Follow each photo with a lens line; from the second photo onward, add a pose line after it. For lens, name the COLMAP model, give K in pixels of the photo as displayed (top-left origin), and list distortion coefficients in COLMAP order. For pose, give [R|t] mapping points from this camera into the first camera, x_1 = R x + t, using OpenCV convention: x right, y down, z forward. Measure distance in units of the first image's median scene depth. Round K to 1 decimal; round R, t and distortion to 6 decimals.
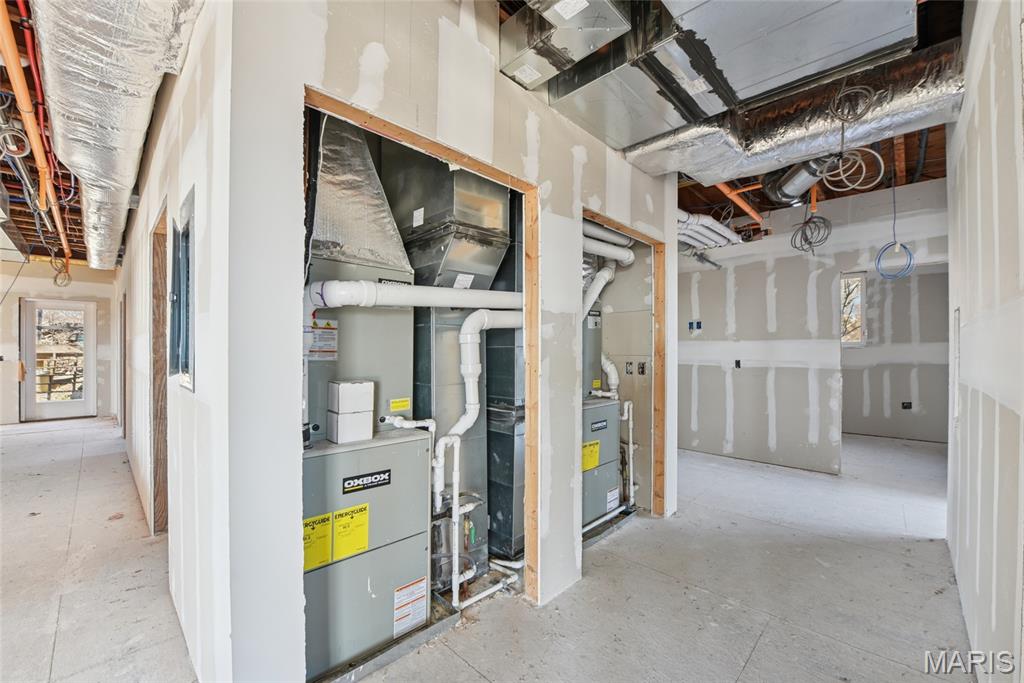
lens RADIAL K [[412.2, 0, 511.3], [0, 412.2, 350.5], [0, 0, 1]] dist [-0.019121, -0.000267]
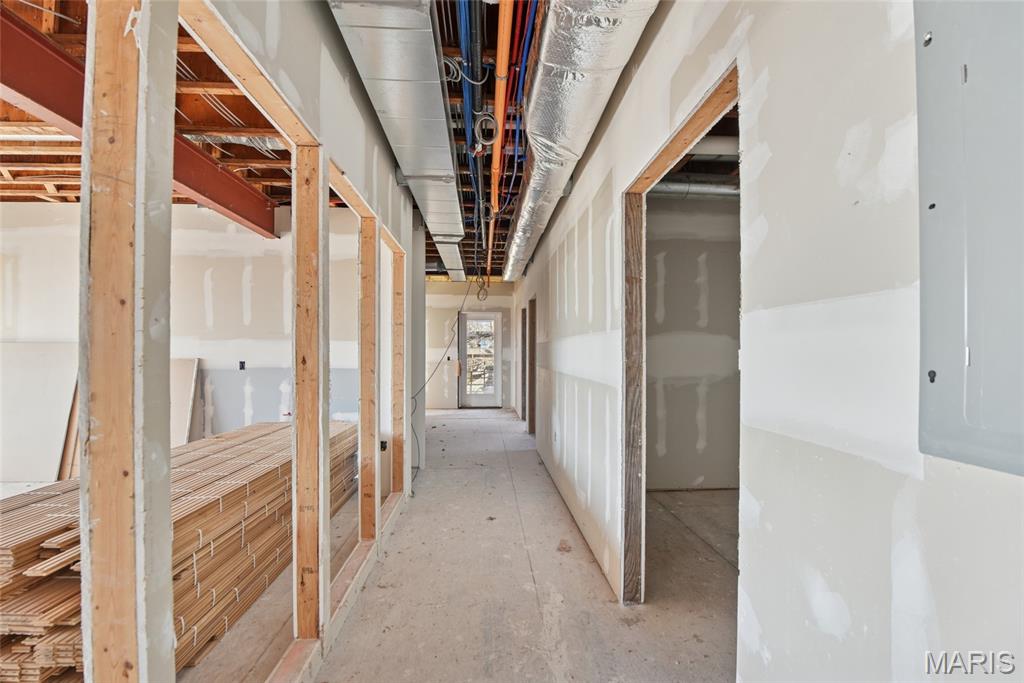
lens RADIAL K [[412.2, 0, 511.3], [0, 412.2, 350.5], [0, 0, 1]] dist [-0.019121, -0.000267]
pose [[0.745304, 0.000714, -0.666725, -0.217942], [-0.005488, 0.999972, -0.005065, 0.000121], [0.666703, 0.007434, 0.745287, 0.123777]]
